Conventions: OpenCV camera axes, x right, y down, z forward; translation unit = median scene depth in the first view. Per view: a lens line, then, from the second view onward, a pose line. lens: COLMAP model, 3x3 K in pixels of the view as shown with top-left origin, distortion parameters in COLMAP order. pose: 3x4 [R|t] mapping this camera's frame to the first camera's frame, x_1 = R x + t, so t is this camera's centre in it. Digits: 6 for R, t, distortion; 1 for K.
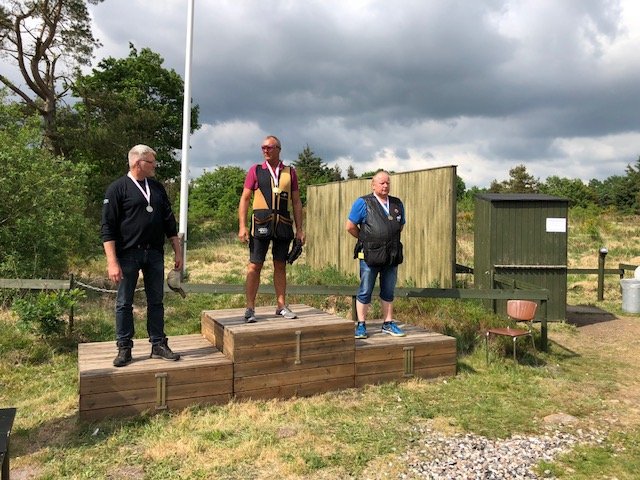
lens RADIAL K [[530.5, 0, 317.2], [0, 530.5, 242.3], [0, 0, 1]] dist [0.019675, -0.037148]
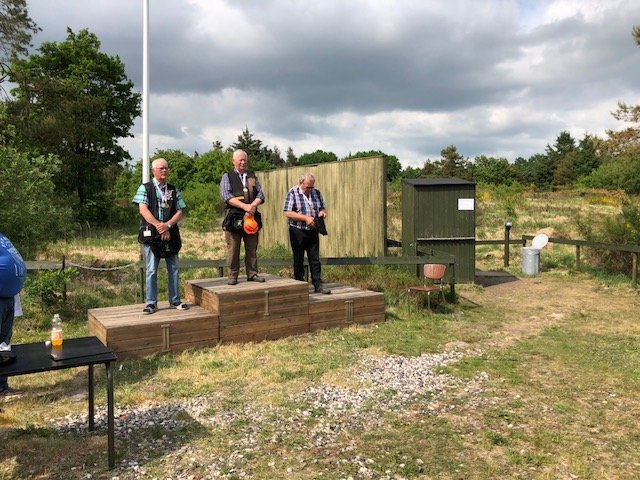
lens RADIAL K [[530.5, 0, 318.9], [0, 530.5, 241.5], [0, 0, 1]] dist [0.019675, -0.037148]
pose [[0.993005, -0.028694, 0.114533, -0.041593], [0.024714, 0.999045, 0.036022, 0.000442], [-0.115457, -0.032940, 0.992766, -0.247673]]
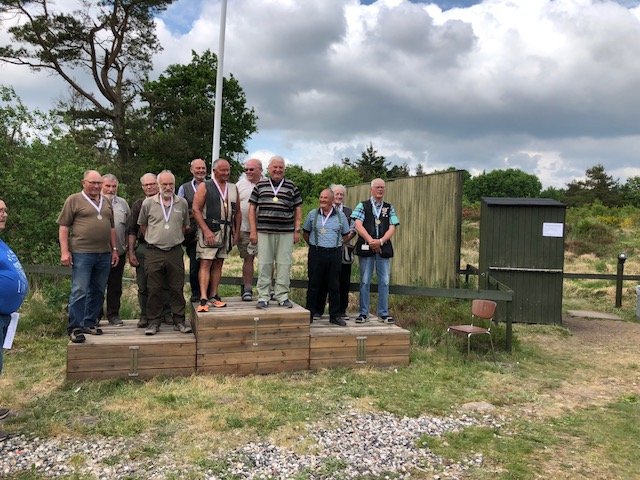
lens RADIAL K [[530.5, 0, 314.9], [0, 530.5, 243.9], [0, 0, 1]] dist [0.019675, -0.037148]
pose [[0.990294, 0.023817, -0.136931, 0.190581], [-0.022896, 0.999703, 0.008294, -0.004385], [0.137088, -0.005078, 0.990546, -0.099107]]
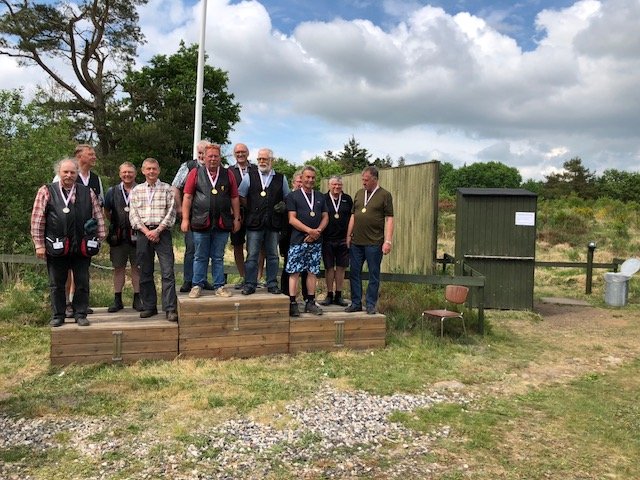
lens RADIAL K [[530.5, 0, 317.1], [0, 530.5, 238.3], [0, 0, 1]] dist [0.019675, -0.037148]
pose [[0.994581, 0.021071, -0.101803, 0.203317], [-0.020044, 0.999738, 0.011096, 0.003847], [0.102010, -0.008995, 0.994743, -0.129977]]
